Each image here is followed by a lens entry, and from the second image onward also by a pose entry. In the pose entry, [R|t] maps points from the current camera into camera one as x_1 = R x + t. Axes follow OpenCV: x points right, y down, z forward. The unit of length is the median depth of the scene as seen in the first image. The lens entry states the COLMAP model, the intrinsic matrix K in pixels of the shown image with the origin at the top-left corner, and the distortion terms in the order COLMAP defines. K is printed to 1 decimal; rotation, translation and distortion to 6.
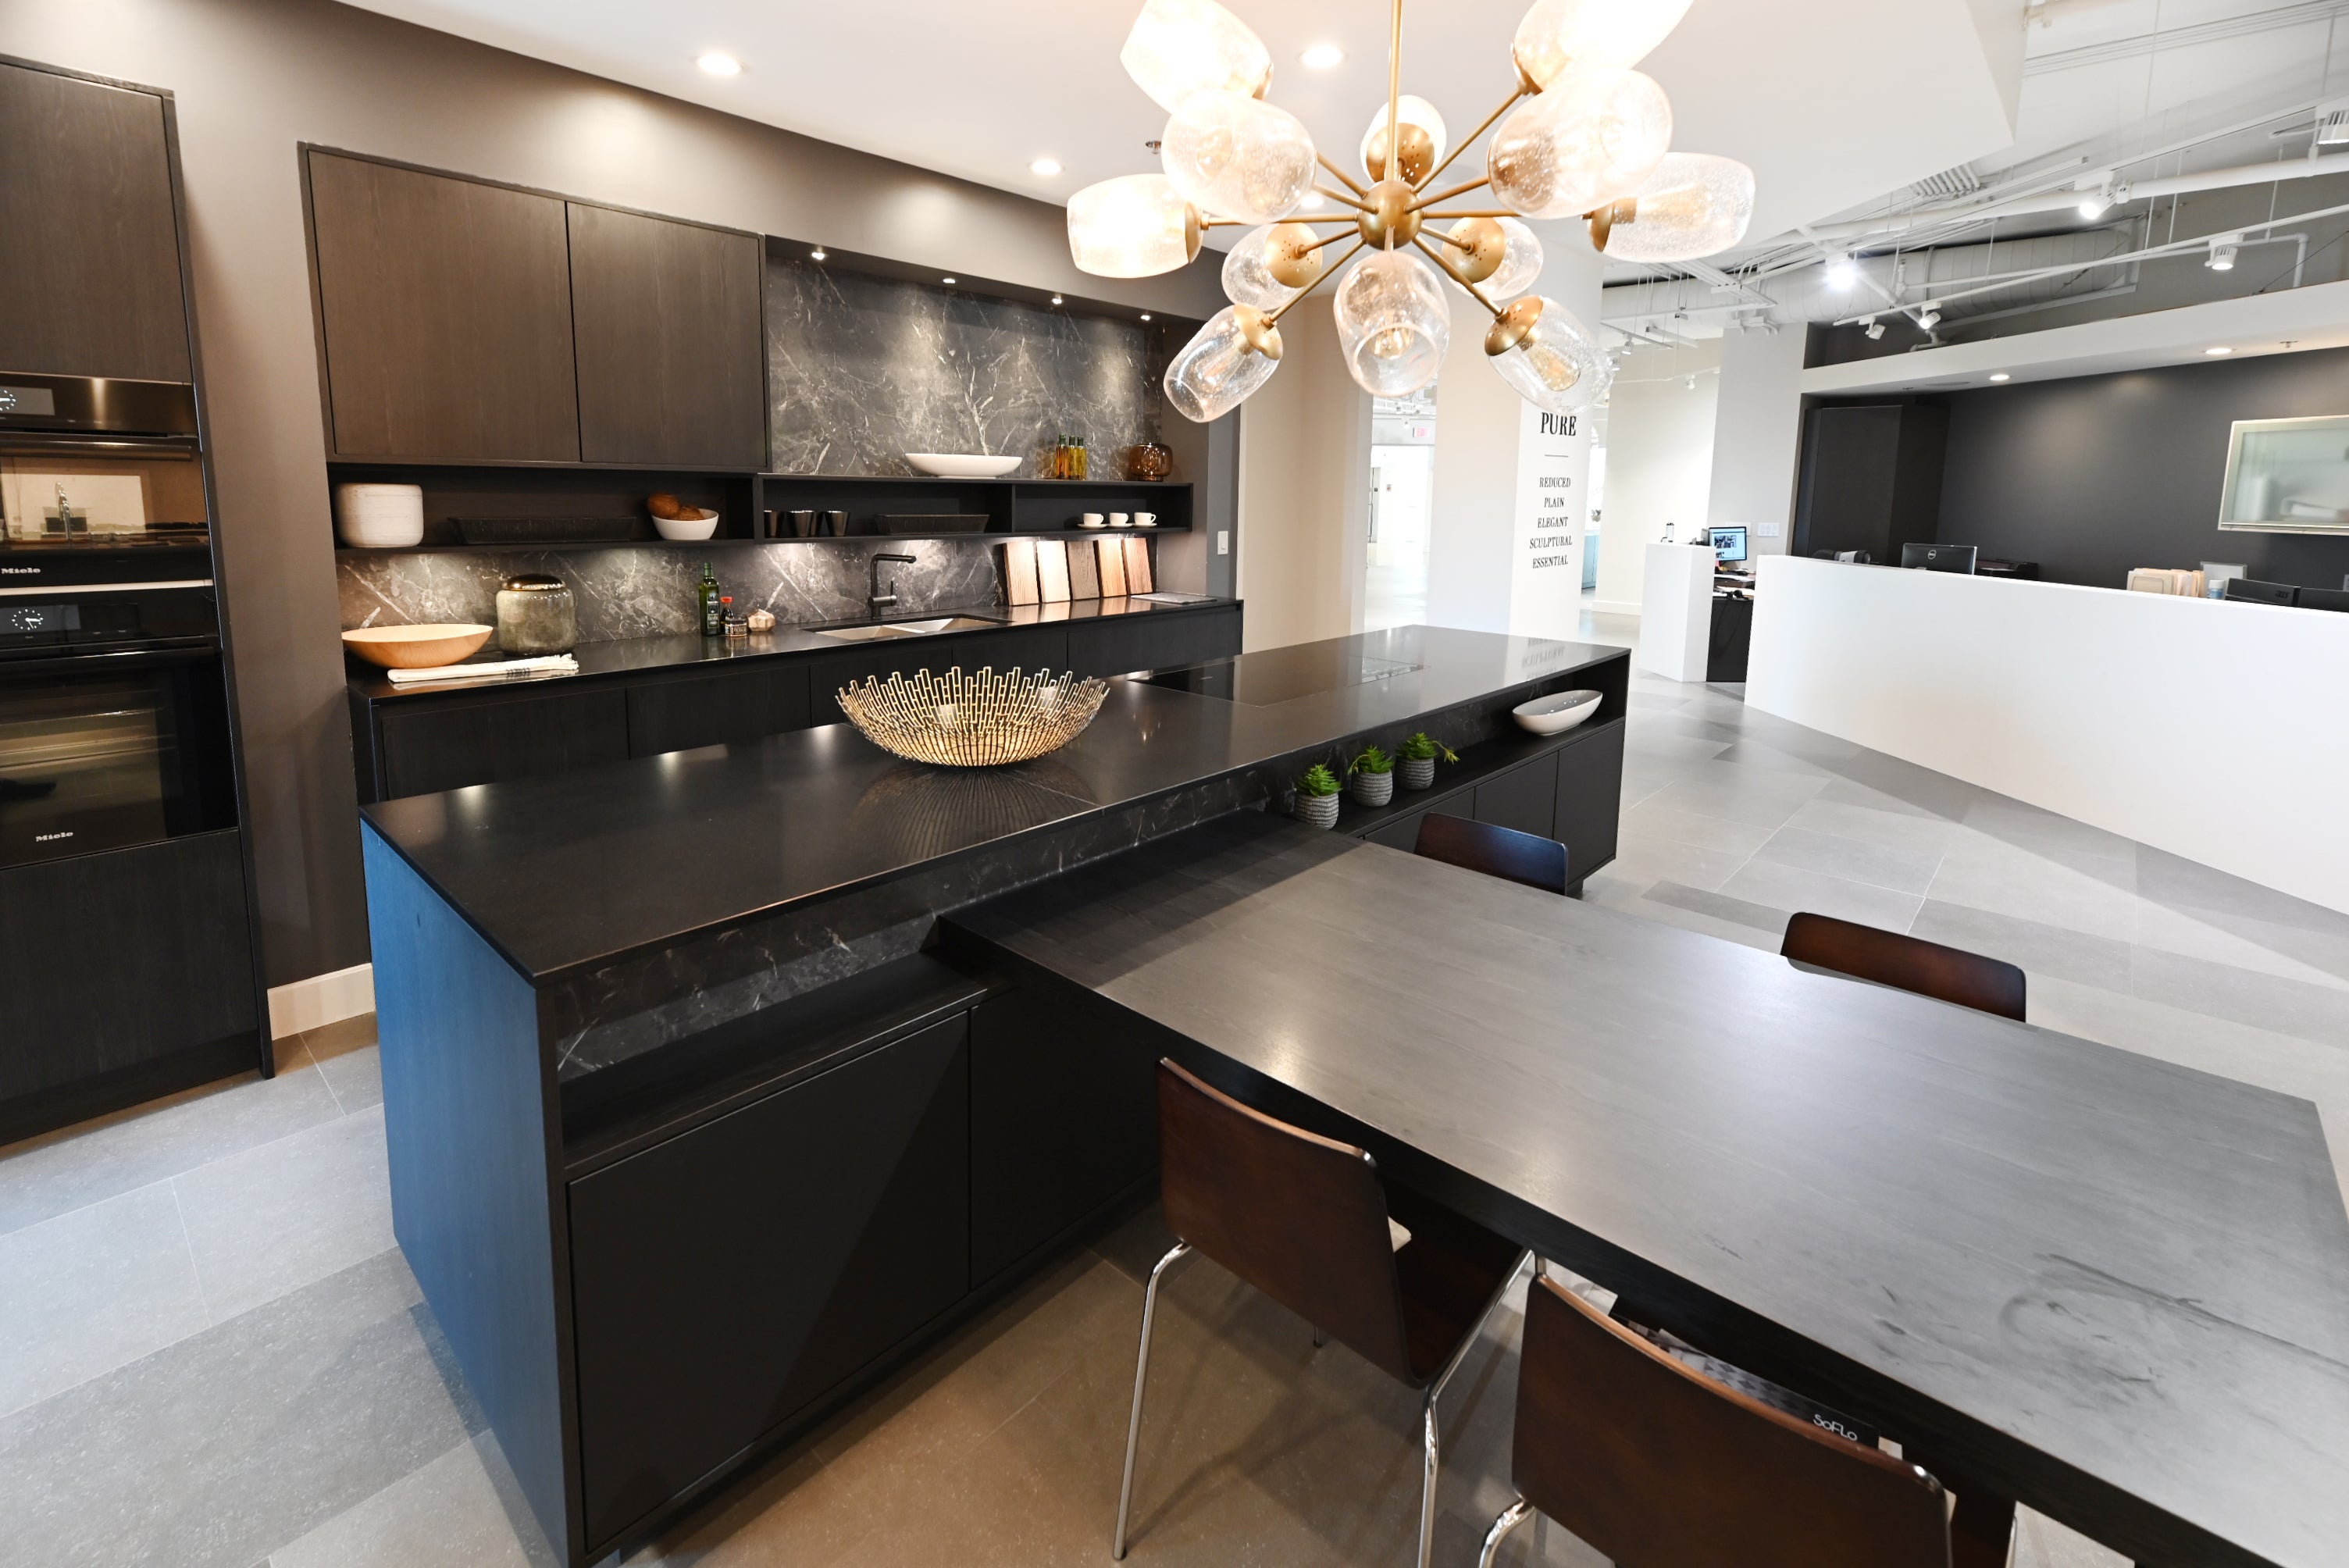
lens RADIAL K [[1040.6, 0, 1178.7], [0, 1040.6, 616.2], [0, 0, 1]] dist [0.023812, -0.000088]
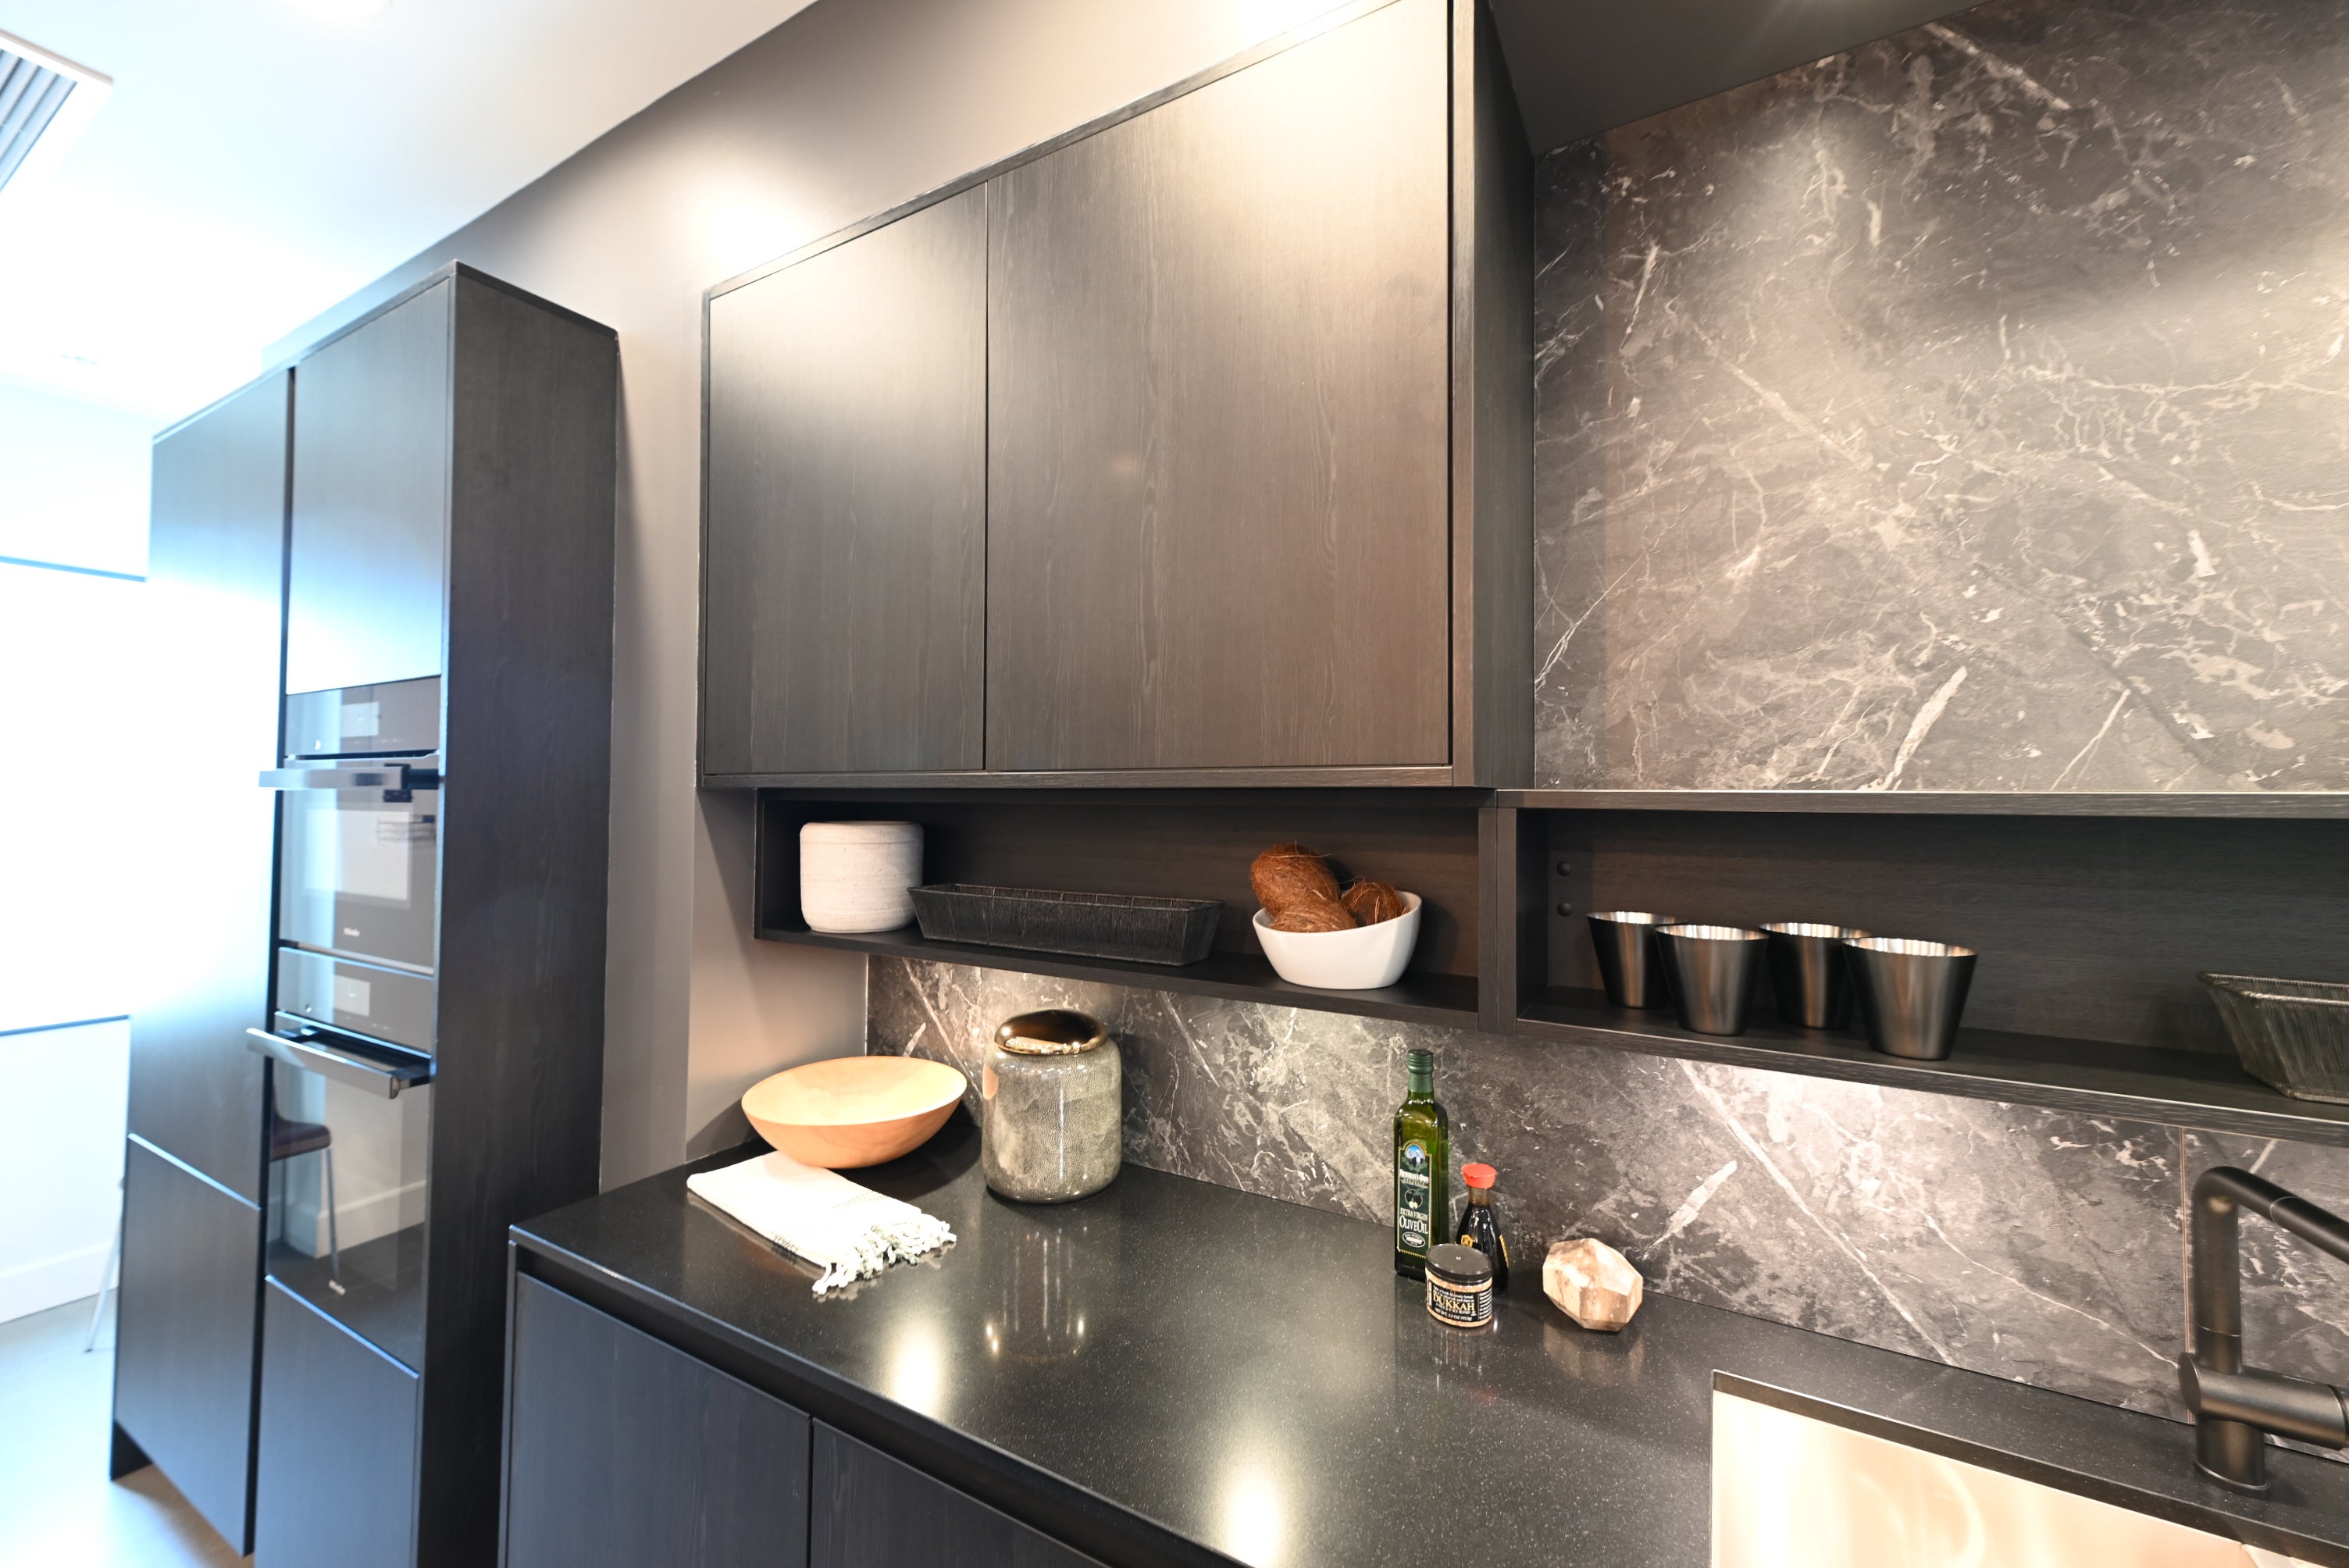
lens RADIAL K [[928.3, 0, 1170.9], [0, 928.3, 775.6], [0, 0, 1]] dist [0.014044, -0.002766]
pose [[0.203110, -0.040212, -0.978330, -0.152762], [-0.125371, 0.989864, -0.066714, -0.101933], [0.971097, 0.136204, 0.196010, 0.782331]]
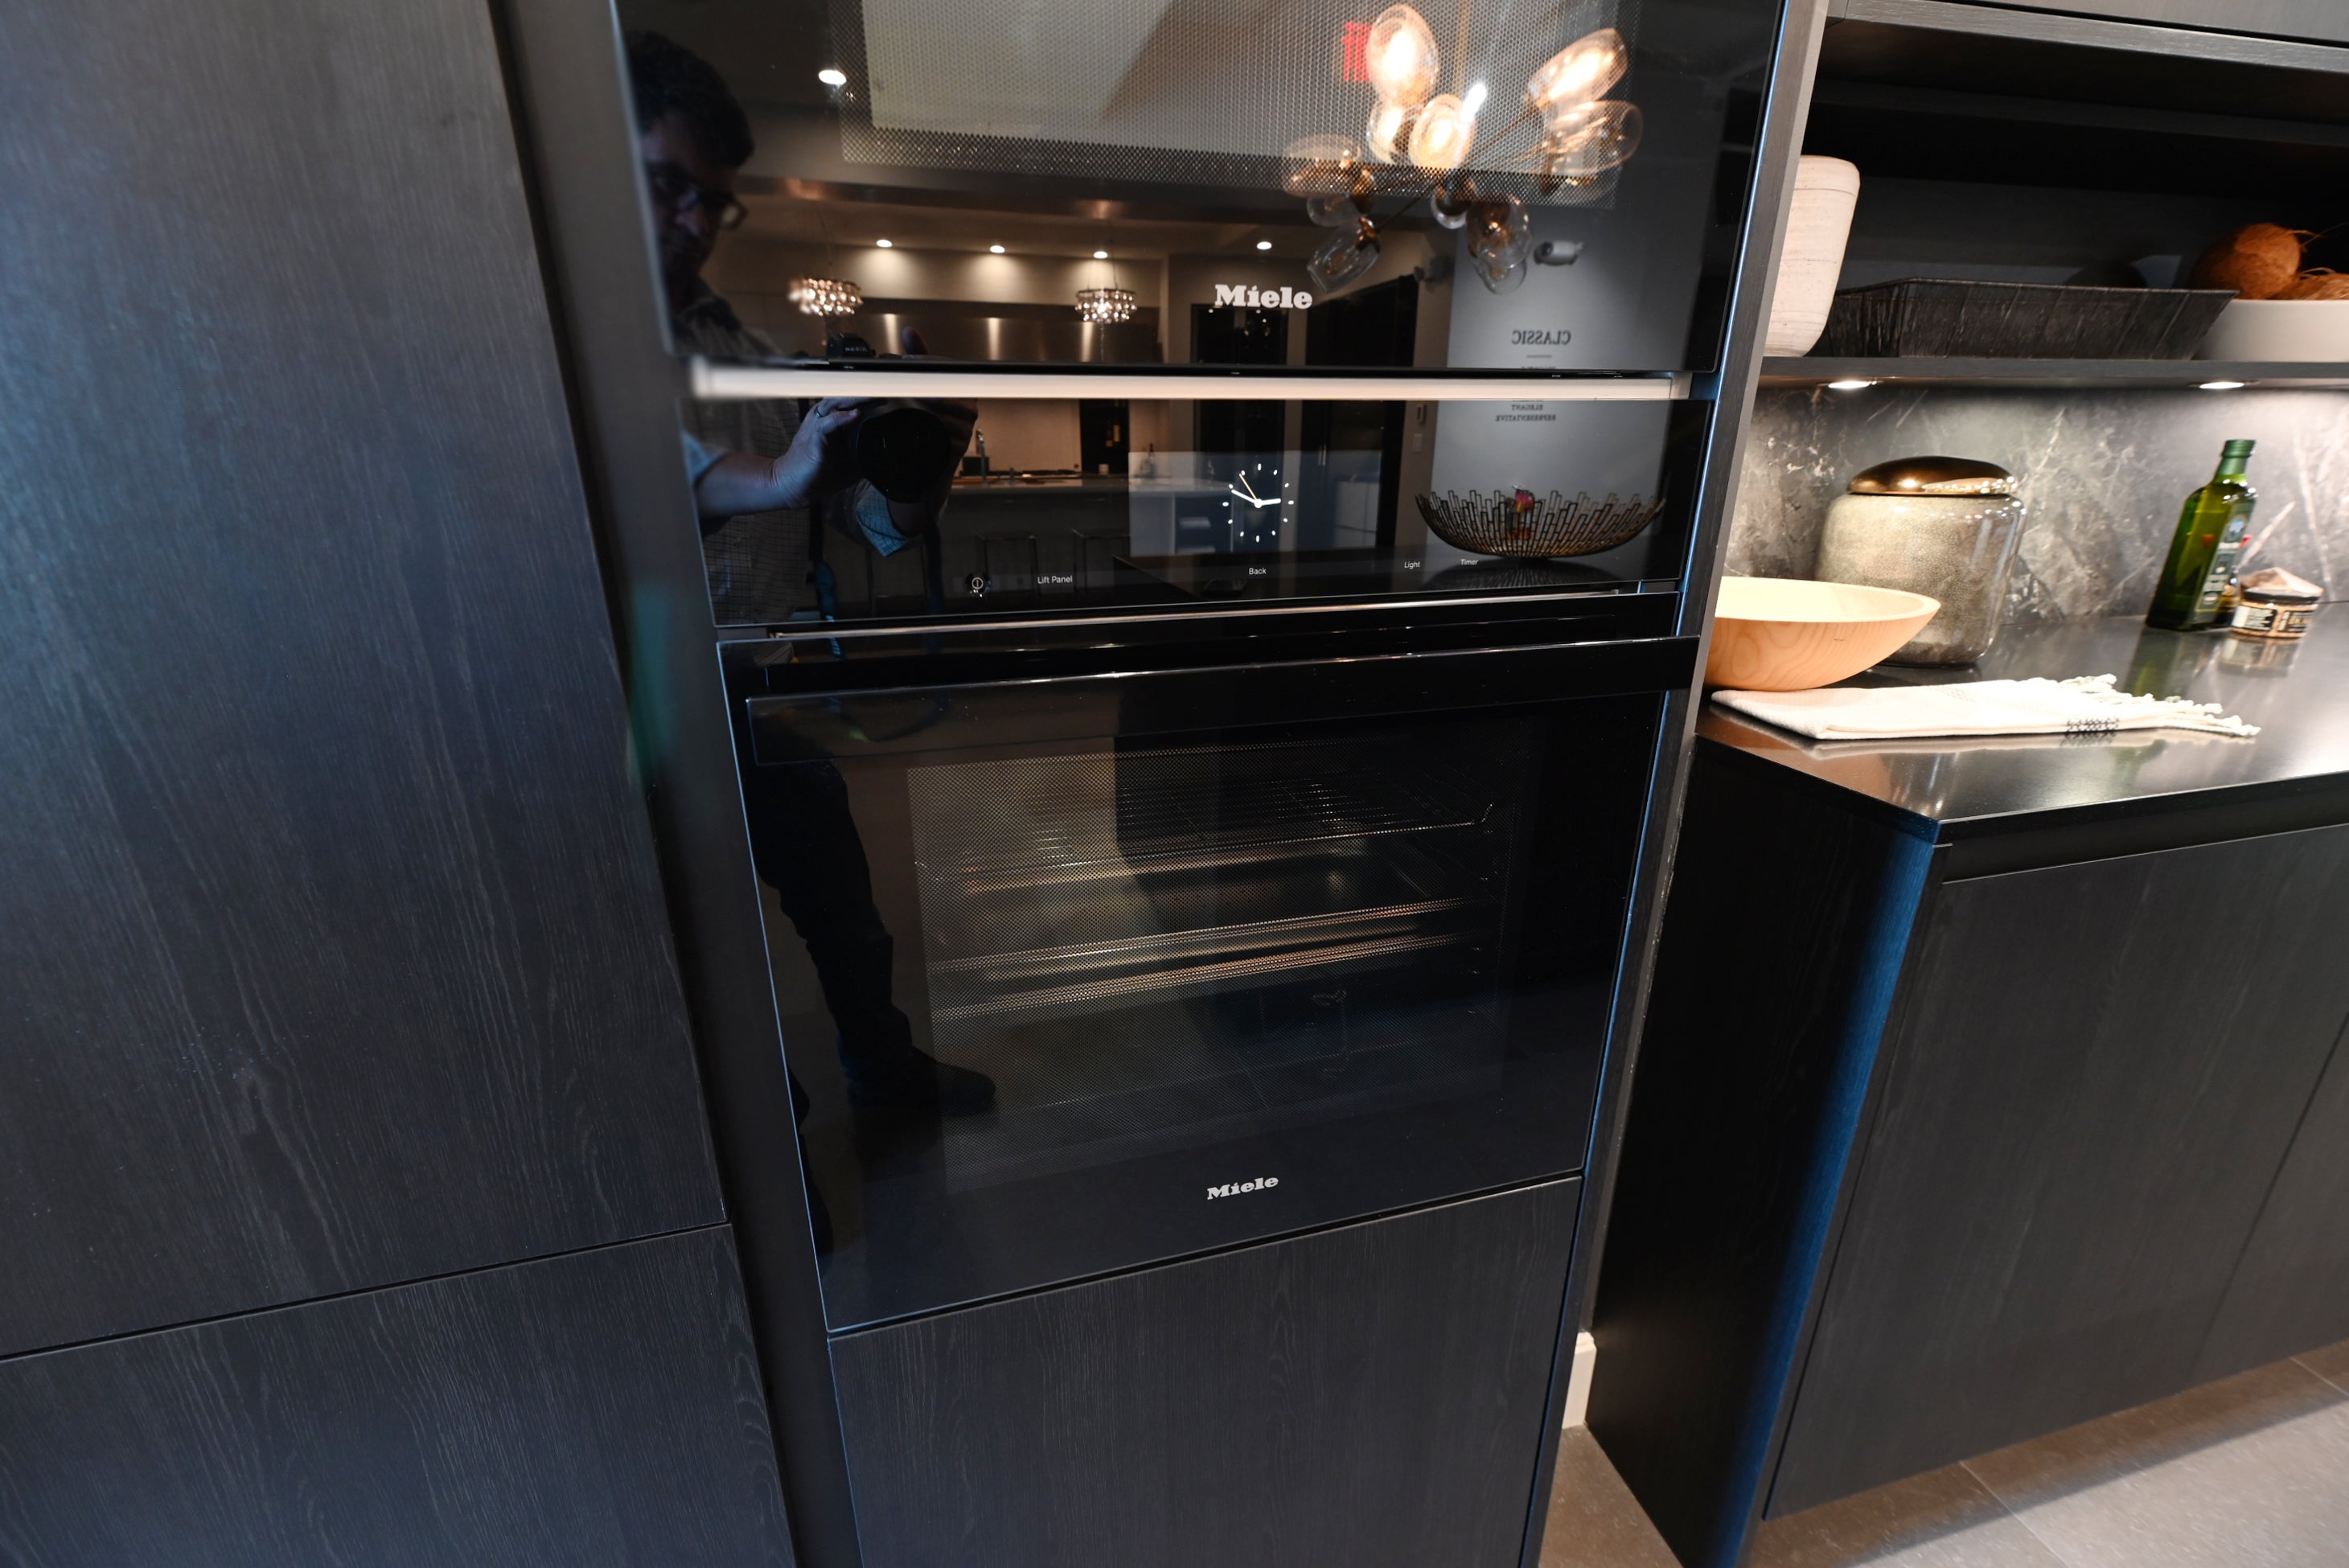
lens RADIAL K [[953.6, 0, 1160.3], [0, 953.6, 770.6], [0, 0, 1]] dist [0.010263, 0.000209]
pose [[0.832452, 0.157112, -0.531357, -0.530578], [-0.047973, 0.975794, 0.213365, 0.010245], [0.552017, -0.152125, 0.819838, 0.426400]]
